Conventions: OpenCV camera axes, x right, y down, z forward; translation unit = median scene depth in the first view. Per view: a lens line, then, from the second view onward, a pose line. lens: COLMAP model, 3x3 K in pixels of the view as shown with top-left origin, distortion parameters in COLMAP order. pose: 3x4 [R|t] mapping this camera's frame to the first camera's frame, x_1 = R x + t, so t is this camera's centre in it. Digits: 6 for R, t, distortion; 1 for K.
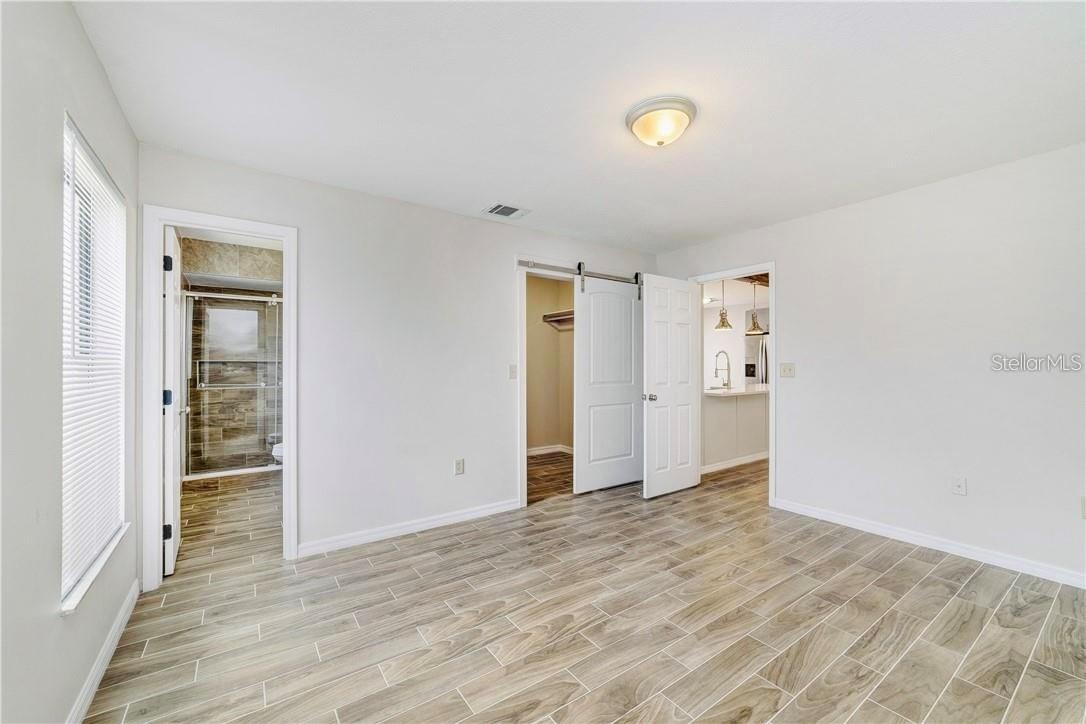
lens RADIAL K [[436.3, 0, 543.0], [0, 436.3, 362.0], [0, 0, 1]] dist [-0.001669, -0.000089]
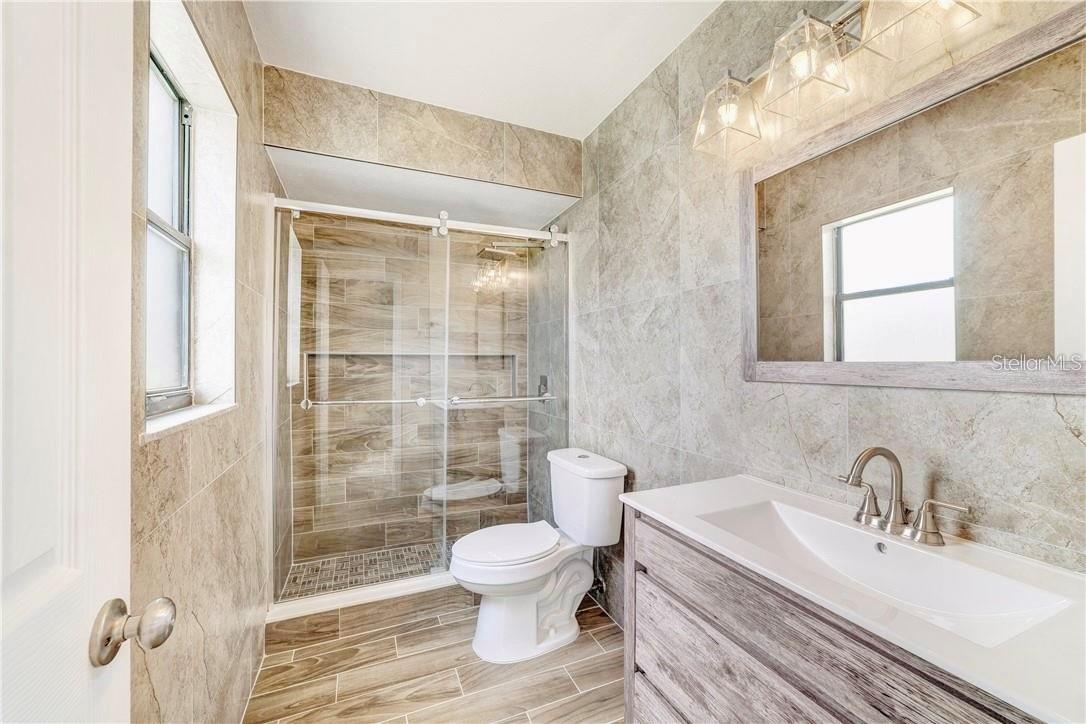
lens RADIAL K [[436.3, 0, 543.0], [0, 436.3, 362.0], [0, 0, 1]] dist [-0.001669, -0.000089]
pose [[0.972584, 0.004440, -0.232511, -0.417747], [-0.003306, 0.999981, 0.005265, 0.005424], [0.232530, -0.004352, 0.972580, 0.586616]]
